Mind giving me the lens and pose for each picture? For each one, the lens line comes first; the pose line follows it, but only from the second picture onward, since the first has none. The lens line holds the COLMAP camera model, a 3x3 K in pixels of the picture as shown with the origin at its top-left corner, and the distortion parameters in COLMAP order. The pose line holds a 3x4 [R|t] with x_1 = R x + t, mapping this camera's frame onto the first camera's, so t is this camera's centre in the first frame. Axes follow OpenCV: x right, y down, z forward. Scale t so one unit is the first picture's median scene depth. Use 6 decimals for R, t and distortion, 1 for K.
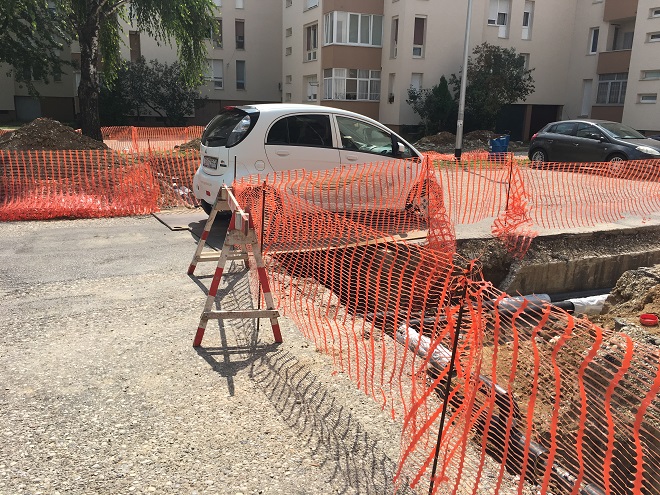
lens RADIAL K [[560.1, 0, 326.7], [0, 560.1, 248.8], [0, 0, 1]] dist [0.074151, -0.095790]
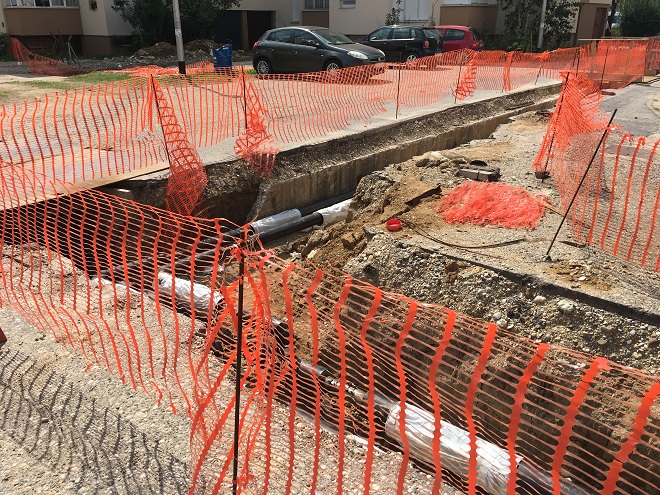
lens RADIAL K [[560.1, 0, 329.0], [0, 560.1, 249.1], [0, 0, 1]] dist [0.074151, -0.095790]
pose [[0.889384, -0.192832, 0.414502, 0.009967], [0.129680, 0.975859, 0.175731, -0.023176], [-0.438383, -0.102540, 0.892920, 0.079335]]
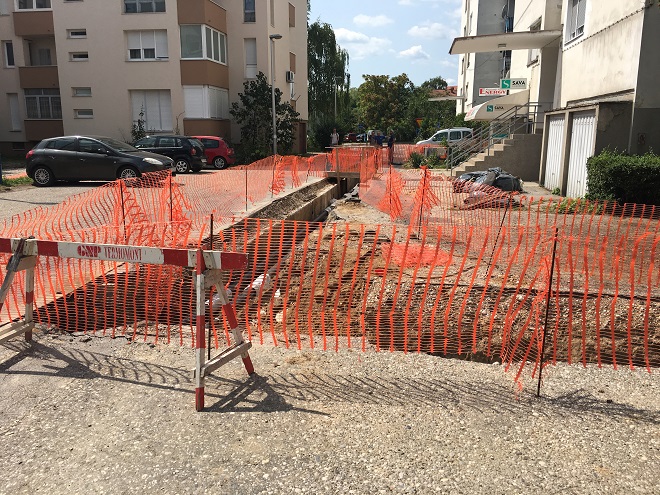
lens RADIAL K [[560.1, 0, 329.7], [0, 560.1, 249.1], [0, 0, 1]] dist [0.074151, -0.095790]
pose [[0.542891, -0.191704, 0.817630, -0.506751], [0.208428, 0.973893, 0.089949, -0.068392], [-0.813527, 0.121584, 0.568674, 0.197744]]
